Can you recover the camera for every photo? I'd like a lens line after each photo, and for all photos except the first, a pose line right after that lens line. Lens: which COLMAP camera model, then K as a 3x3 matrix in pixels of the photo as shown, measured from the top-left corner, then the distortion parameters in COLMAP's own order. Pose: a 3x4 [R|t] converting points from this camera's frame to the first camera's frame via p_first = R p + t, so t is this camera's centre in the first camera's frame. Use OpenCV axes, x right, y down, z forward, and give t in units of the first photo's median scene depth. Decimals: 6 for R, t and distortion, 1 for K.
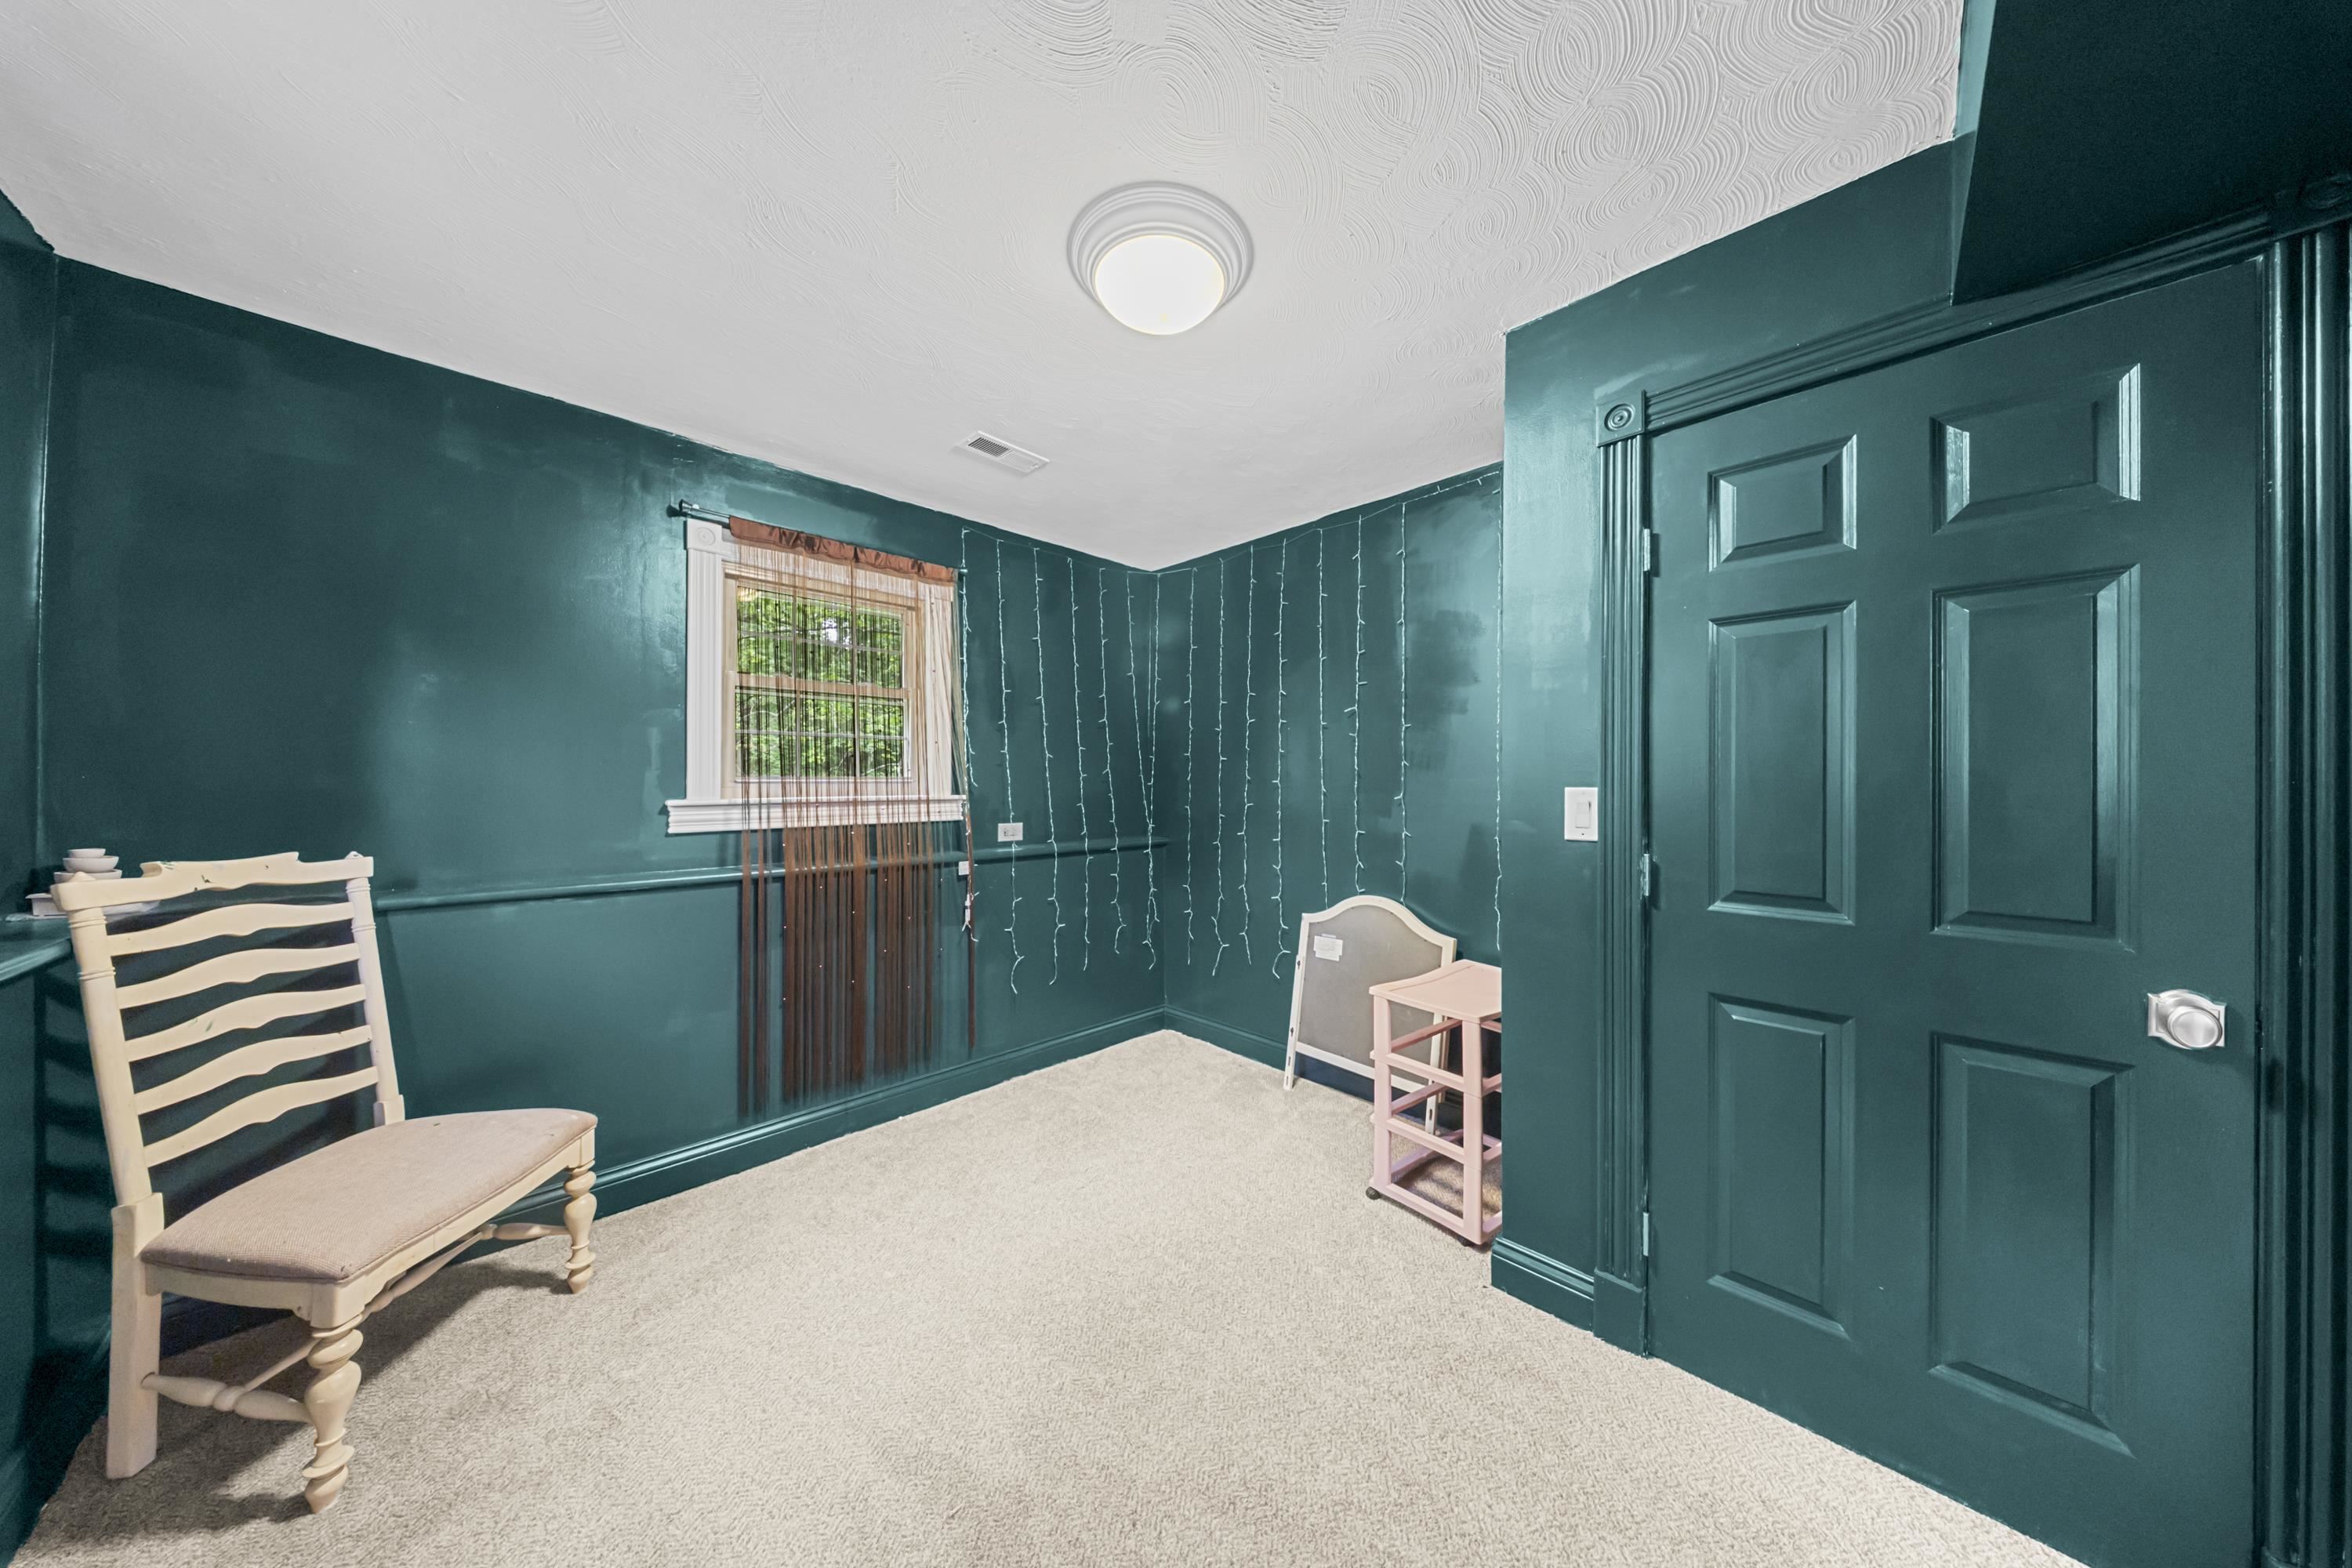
lens RADIAL K [[697.2, 0, 1184.5], [0, 697.2, 782.6], [0, 0, 1]] dist [0.002399, -0.002276]
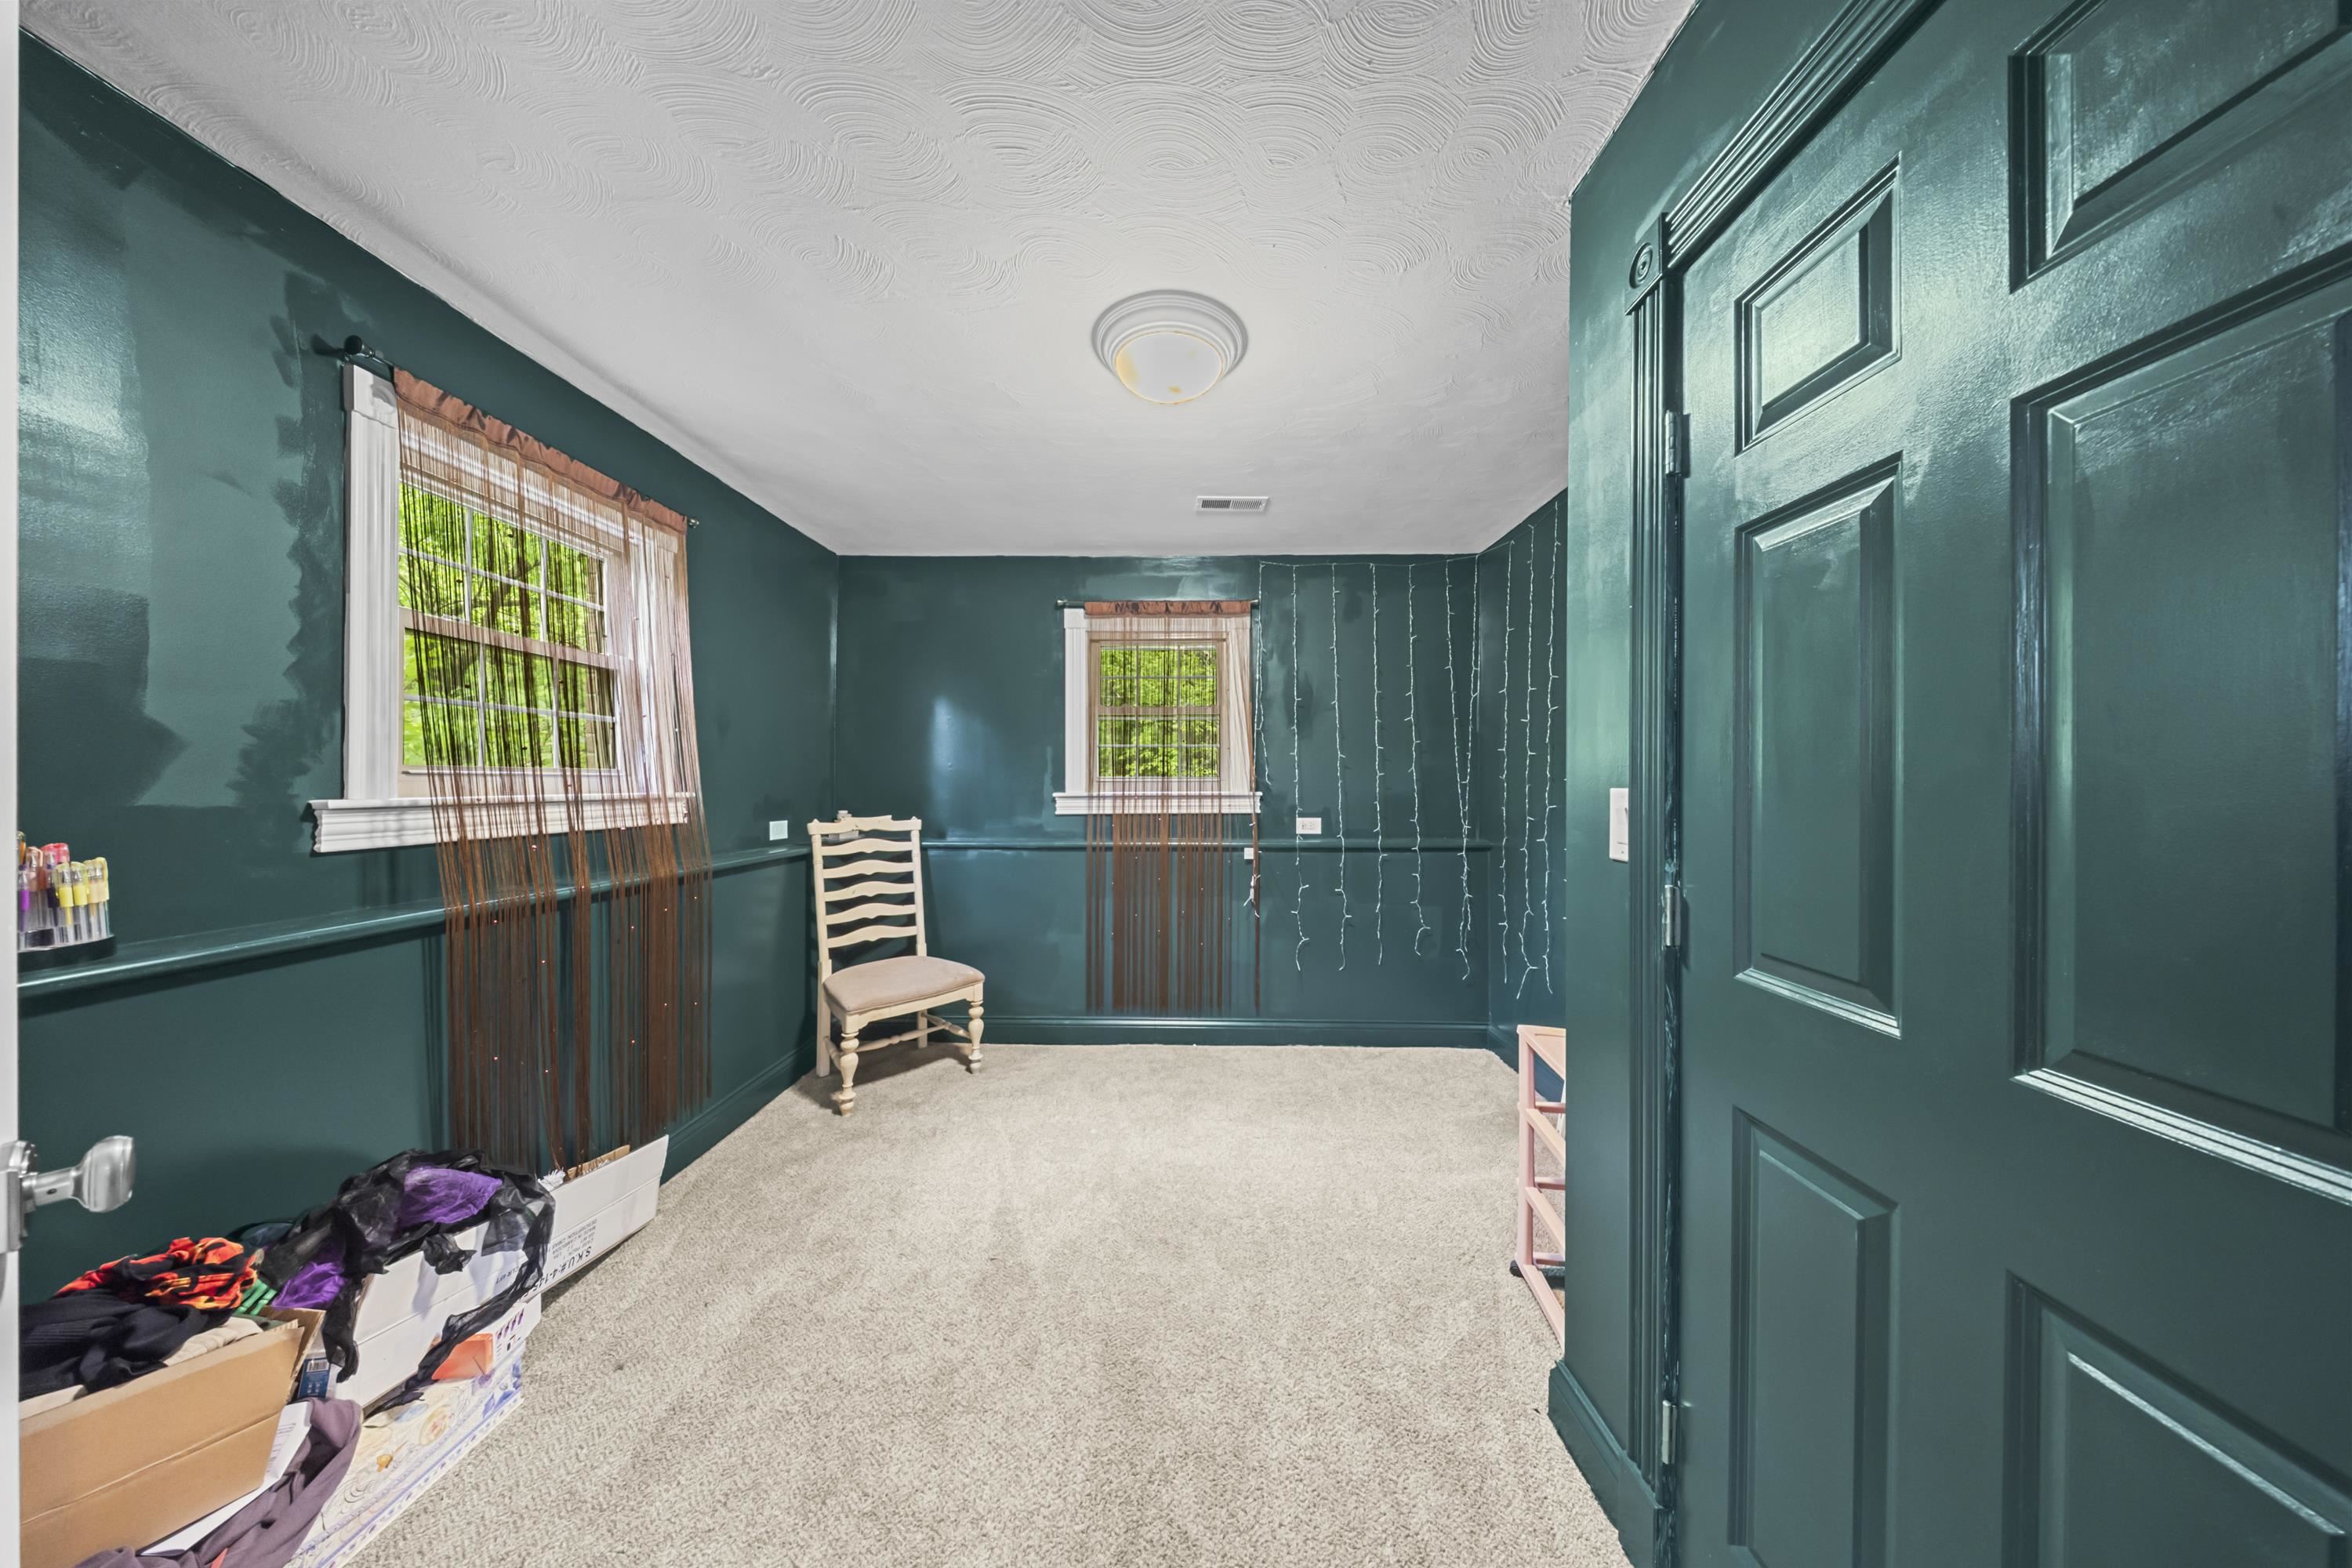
lens RADIAL K [[697.2, 0, 1194.3], [0, 697.2, 782.9], [0, 0, 1]] dist [0.002399, -0.002276]
pose [[0.701689, 0.000840, -0.712483, 0.550189], [0.001135, 0.999997, 0.002296, -0.000271], [0.712482, -0.002420, 0.701686, 0.122687]]
